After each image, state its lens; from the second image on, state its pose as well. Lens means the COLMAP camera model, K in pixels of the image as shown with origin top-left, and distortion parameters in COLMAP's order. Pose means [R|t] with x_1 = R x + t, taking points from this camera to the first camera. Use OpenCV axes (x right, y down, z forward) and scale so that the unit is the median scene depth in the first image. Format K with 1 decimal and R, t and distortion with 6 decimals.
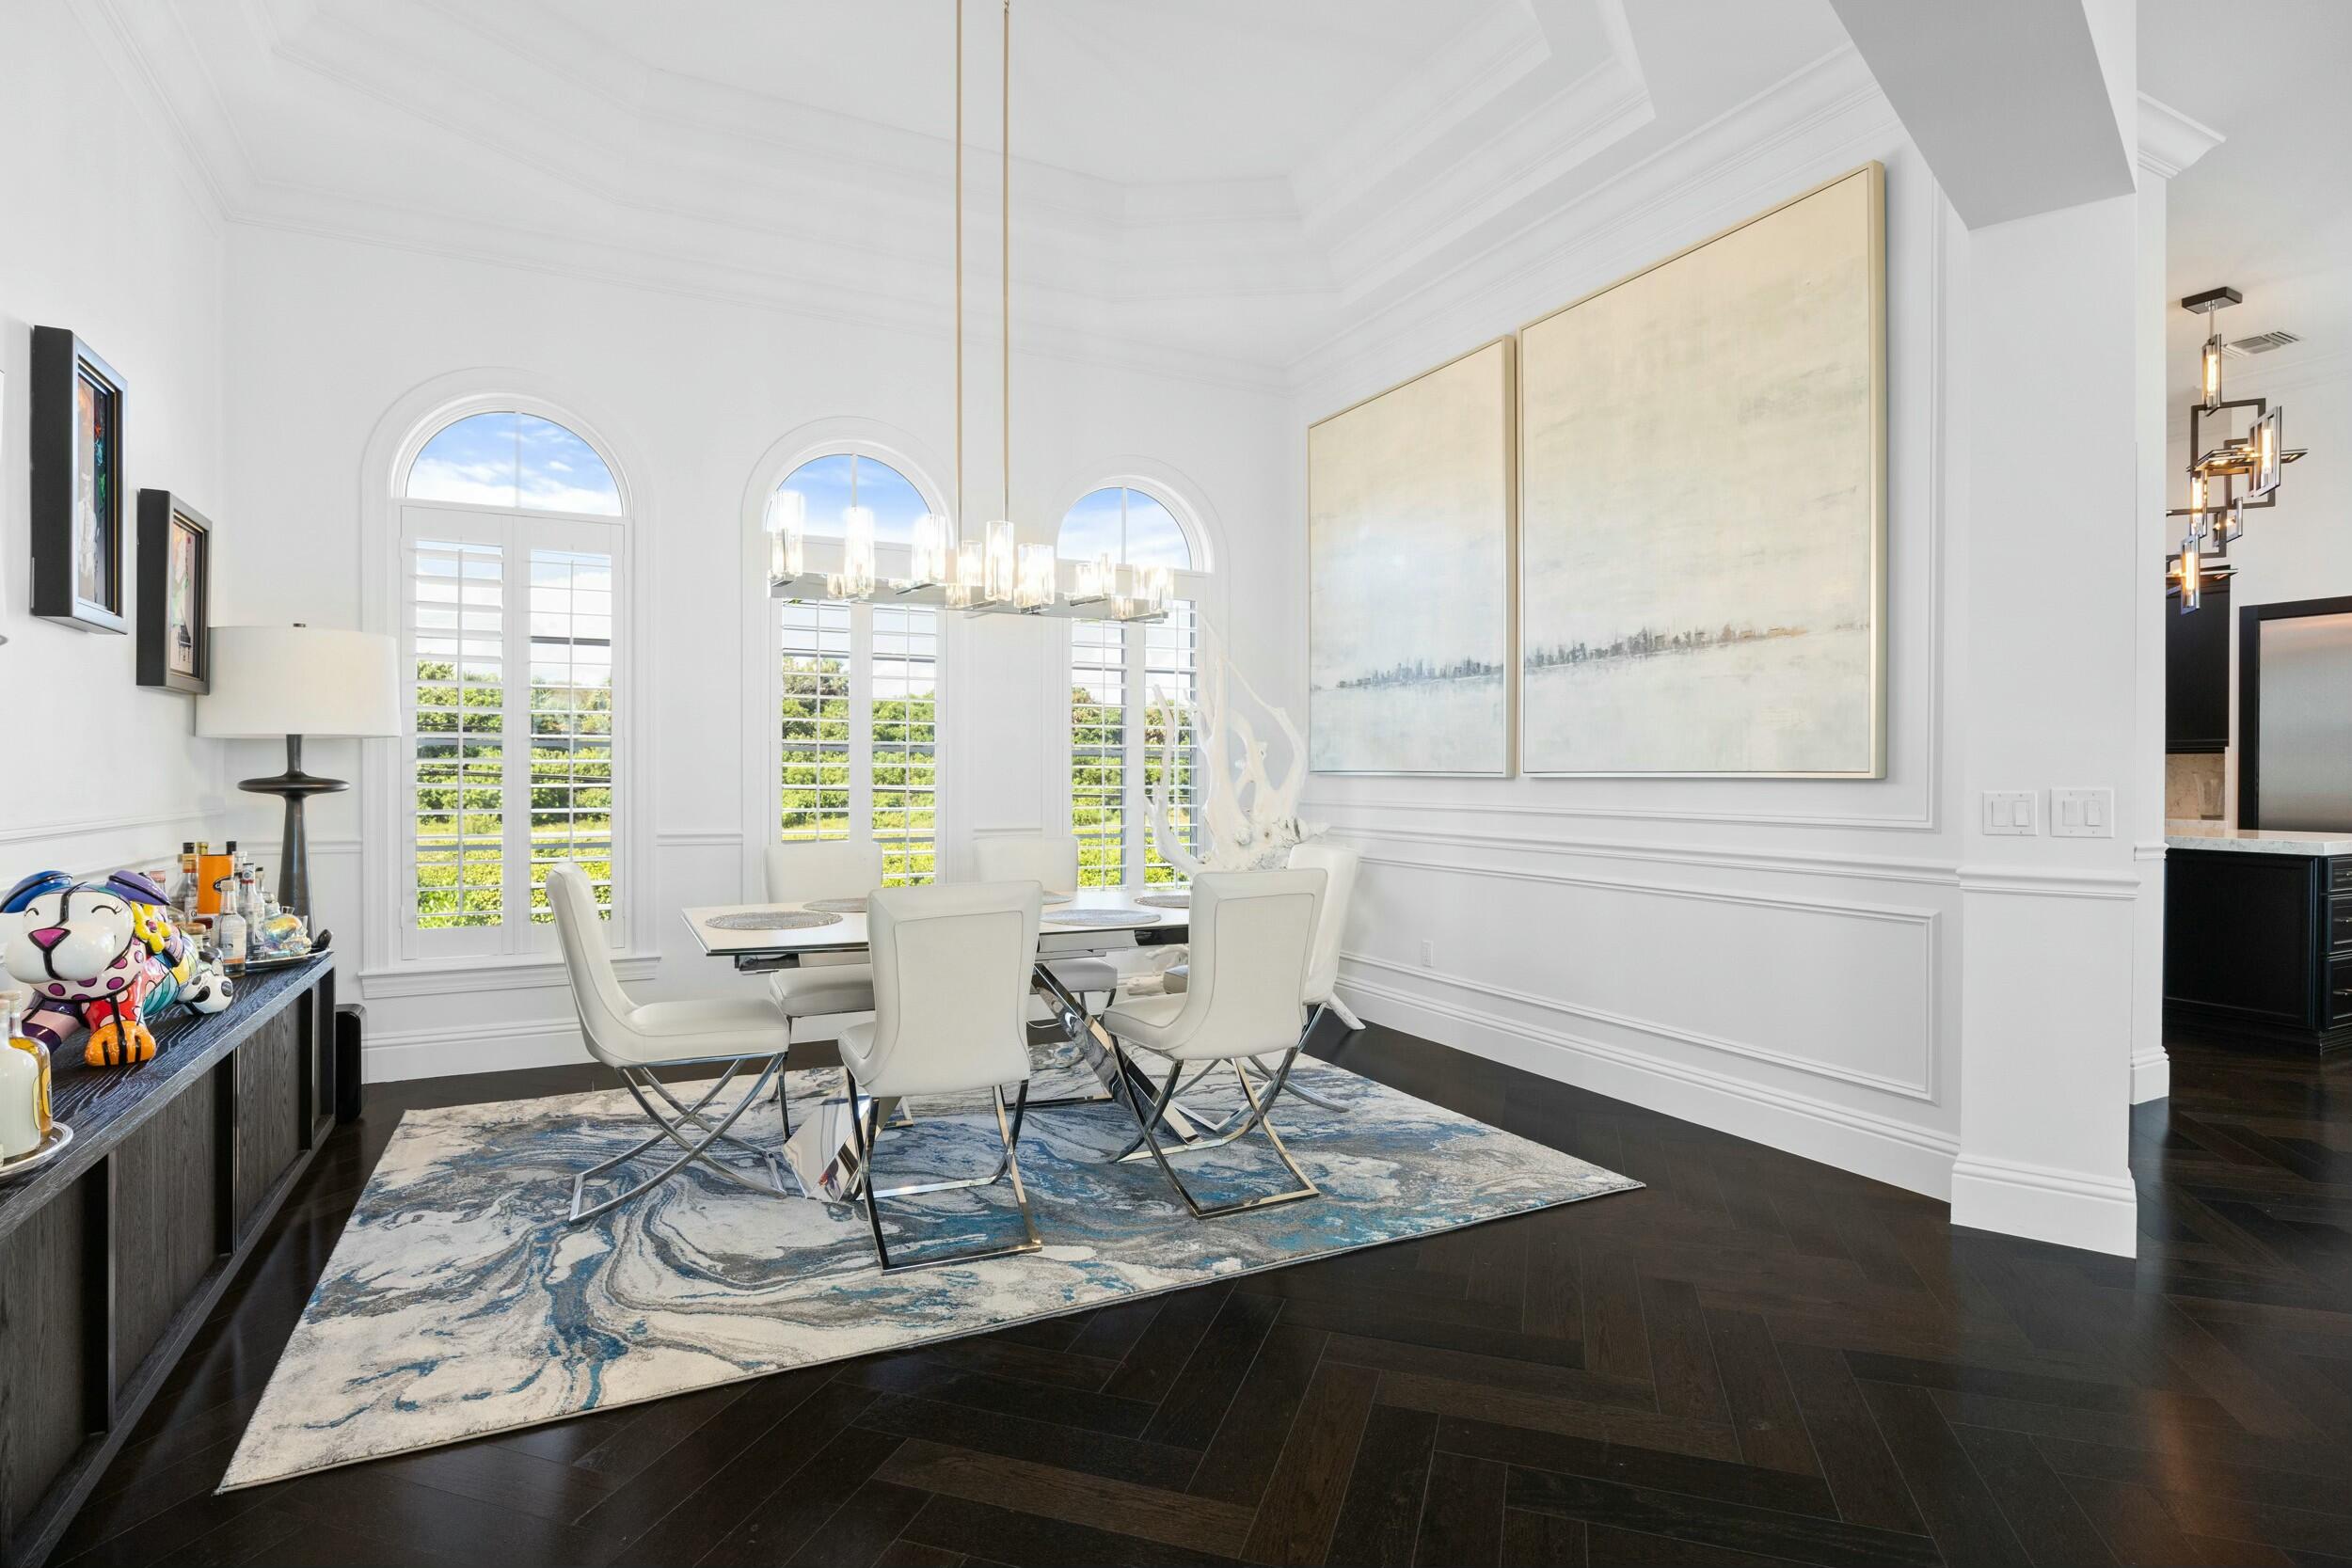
lens RADIAL K [[1175.4, 0, 1164.9], [0, 1175.4, 772.1], [0, 0, 1]] dist [-0.001357, 0.000778]
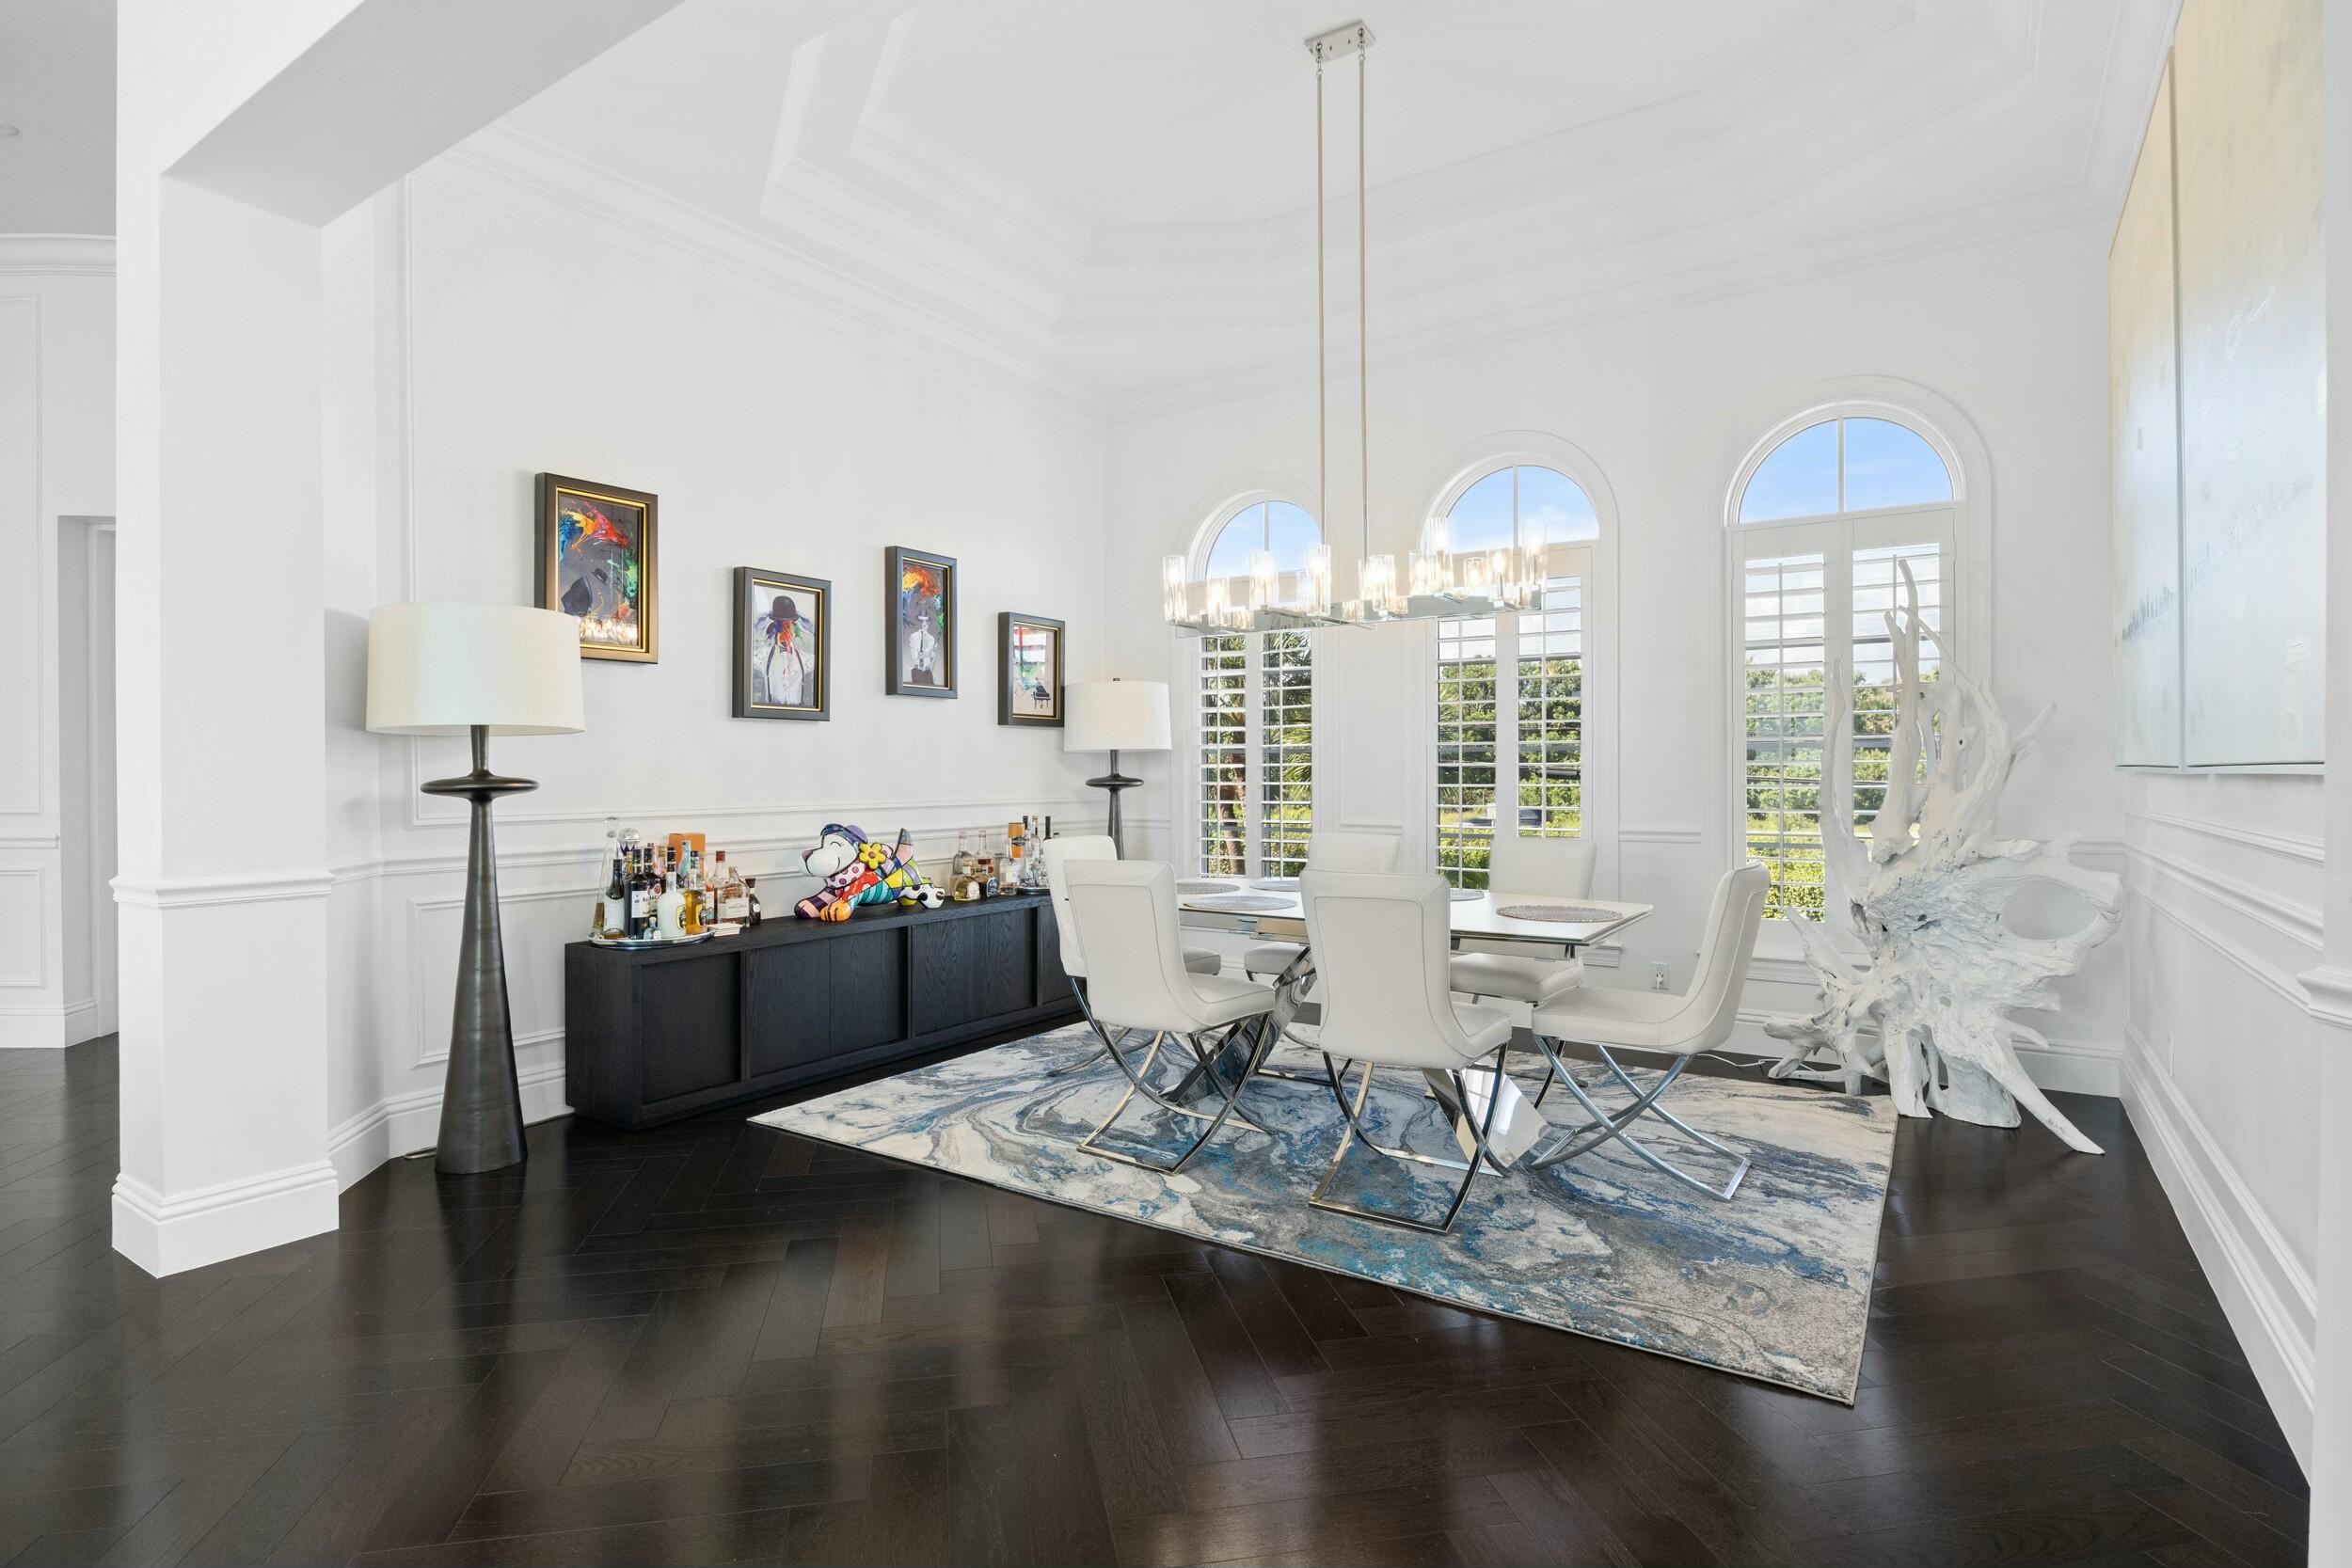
lens RADIAL K [[1175.4, 0, 1164.9], [0, 1175.4, 772.1], [0, 0, 1]] dist [-0.001357, 0.000778]
pose [[0.493749, -0.007457, -0.869572, 0.842051], [0.003692, 0.999972, -0.006479, 0.010553], [0.869596, -0.000012, 0.493763, 0.381938]]
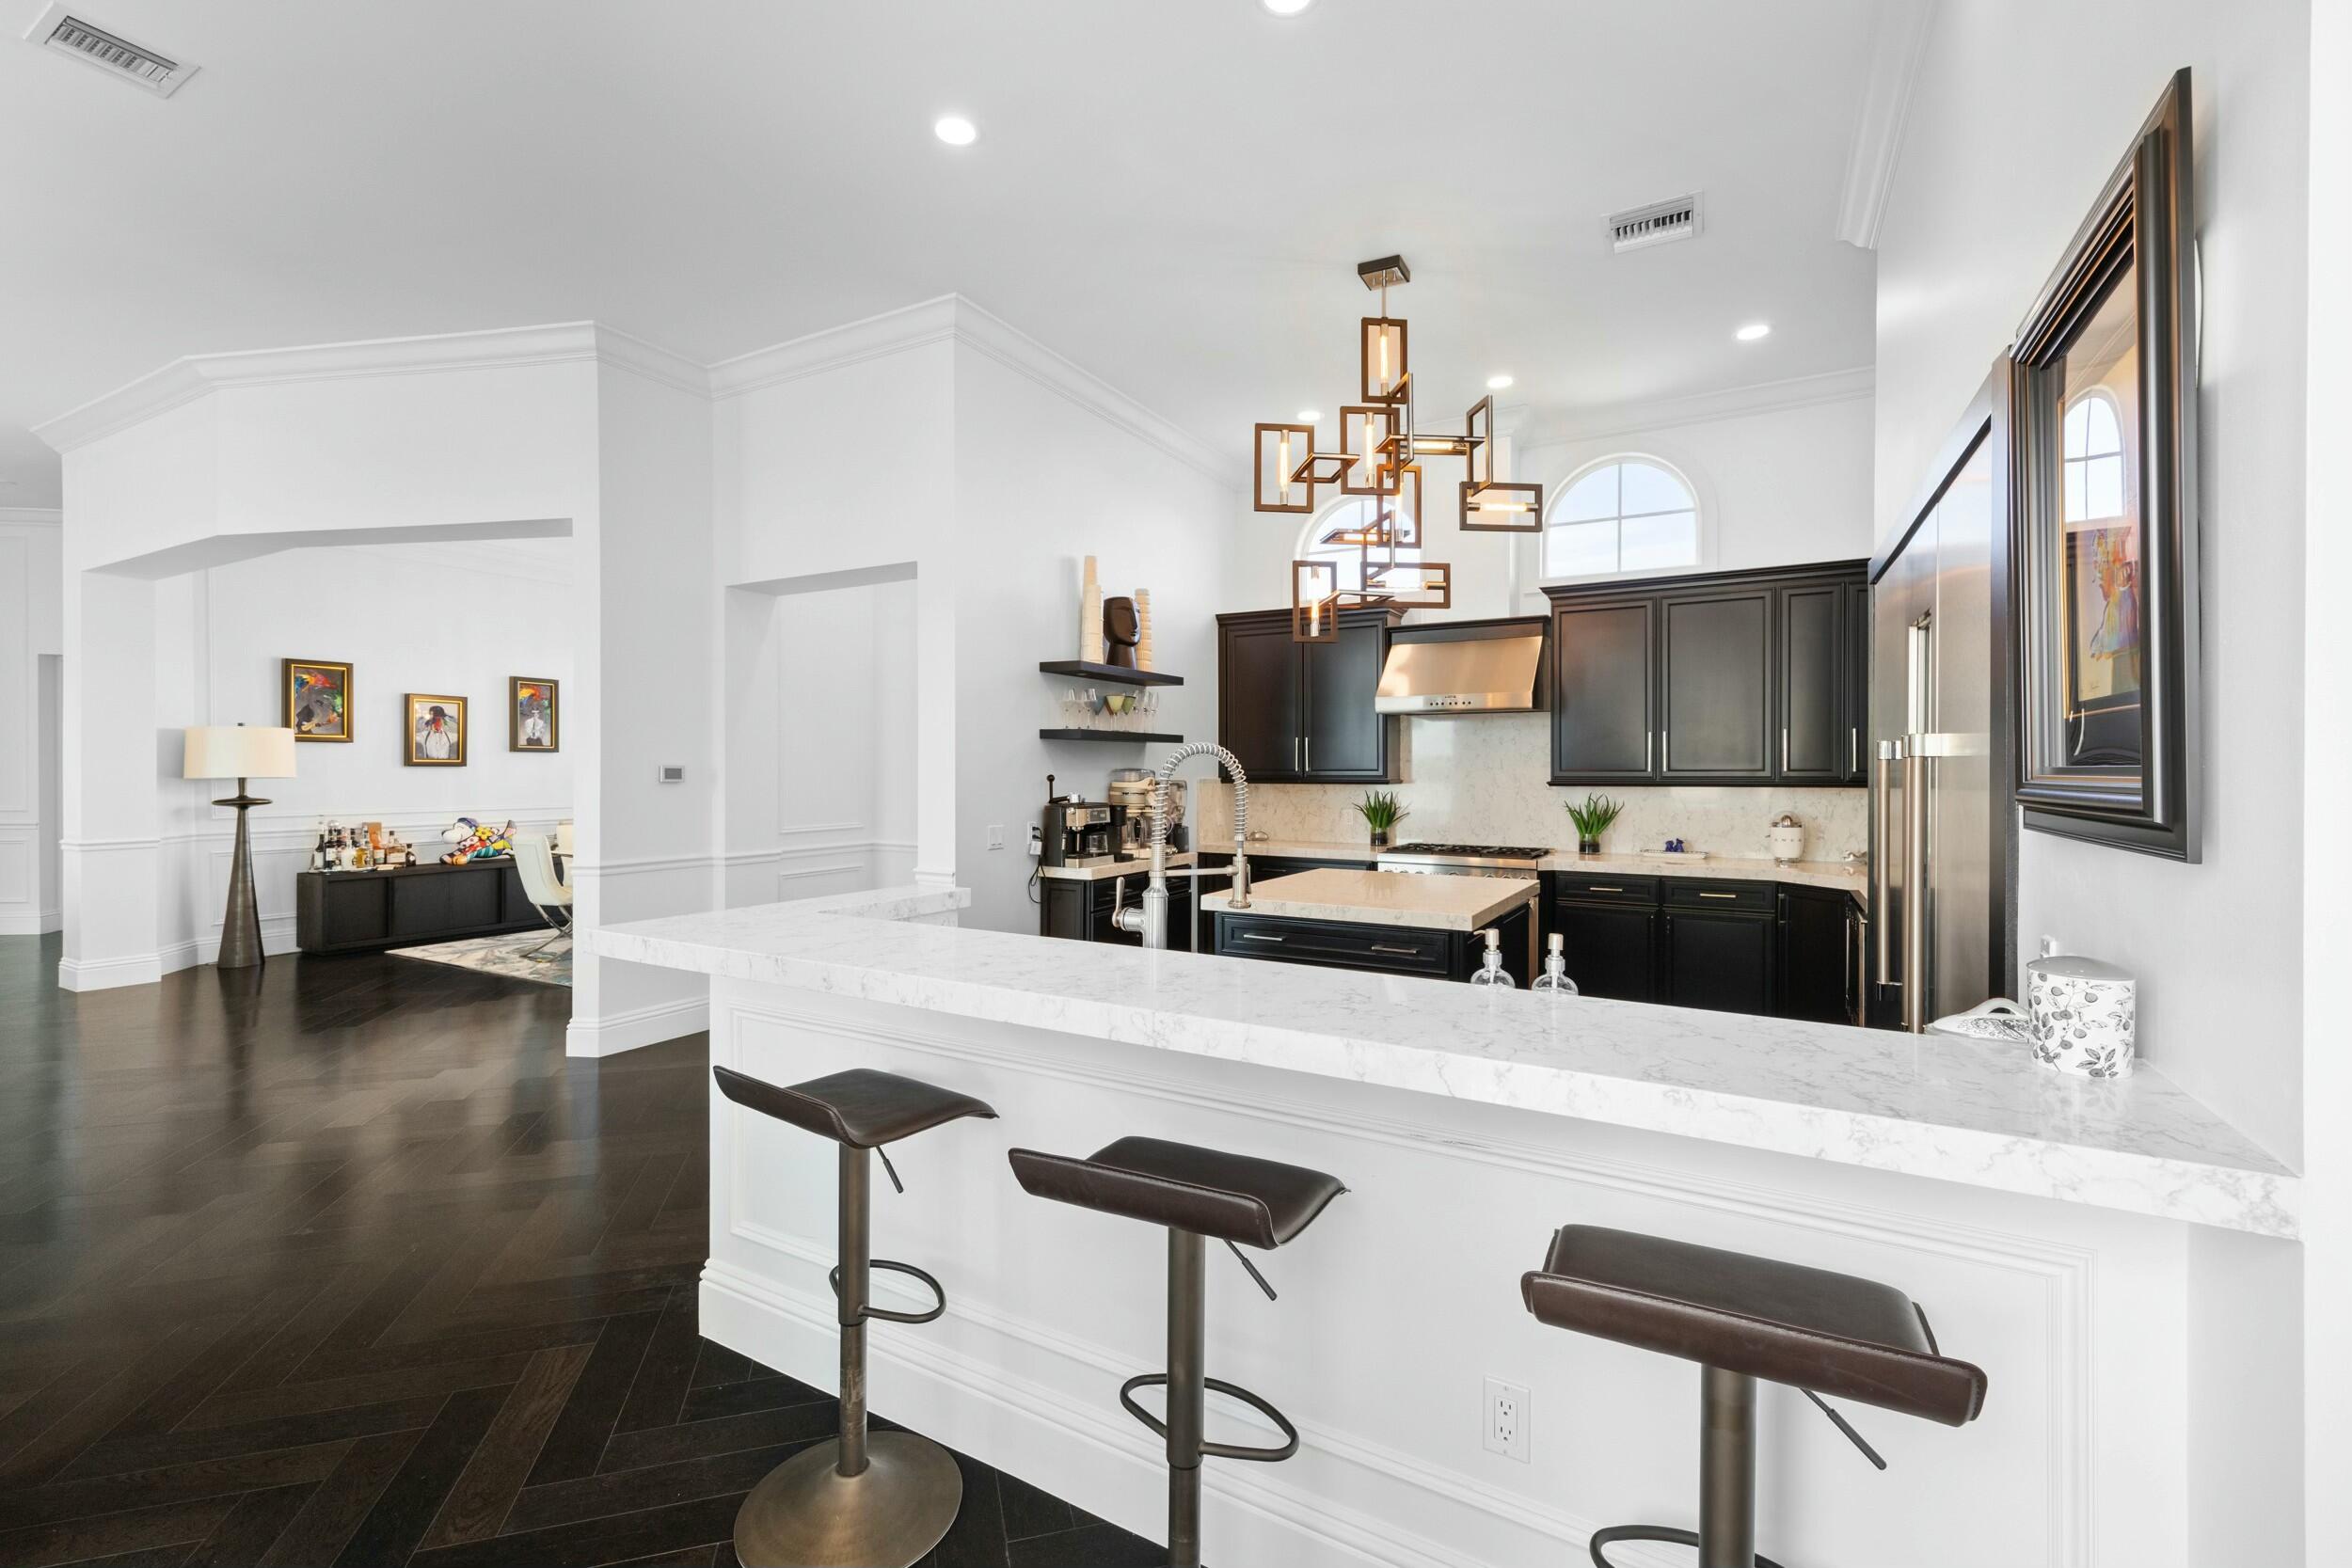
lens RADIAL K [[1006.4, 0, 1173.2], [0, 1006.4, 773.7], [0, 0, 1]] dist [0.019229, -0.000413]
pose [[0.558202, 0.001154, -0.829704, 2.793363], [-0.002709, 0.999996, -0.000432, -0.061764], [0.829700, 0.002489, 0.558203, 0.871850]]
